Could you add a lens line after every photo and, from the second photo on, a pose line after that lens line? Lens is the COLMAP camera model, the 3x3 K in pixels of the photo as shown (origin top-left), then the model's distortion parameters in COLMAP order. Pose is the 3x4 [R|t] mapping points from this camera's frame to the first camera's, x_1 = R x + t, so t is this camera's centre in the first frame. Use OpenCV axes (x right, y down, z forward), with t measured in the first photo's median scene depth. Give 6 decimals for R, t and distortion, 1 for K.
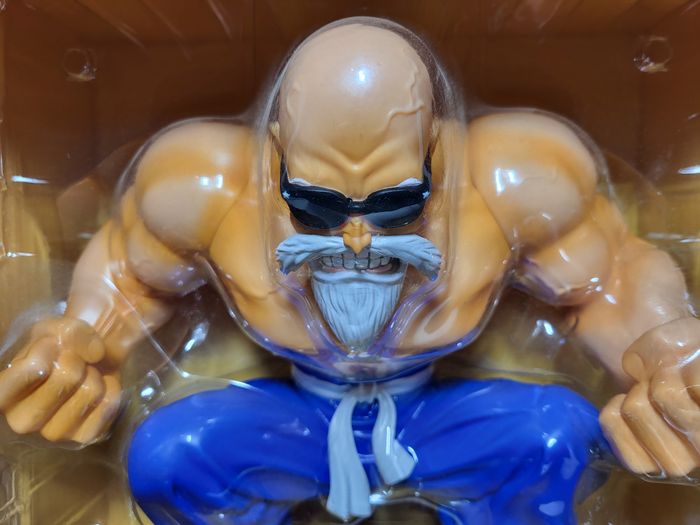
lens RADIAL K [[600.4, 0, 350.0], [0, 600.4, 262.5], [0, 0, 1]] dist [0.000111, 0.007724]
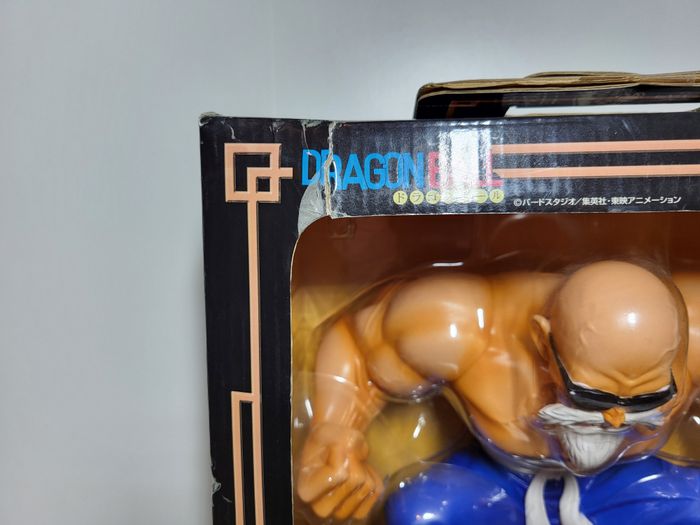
lens RADIAL K [[600.4, 0, 350.0], [0, 600.4, 262.5], [0, 0, 1]] dist [0.000111, 0.007724]
pose [[0.999460, 0.005049, -0.032474, -0.550244], [-0.001931, 0.995445, 0.095320, -0.519879], [0.032807, -0.095206, 0.994917, -0.370228]]
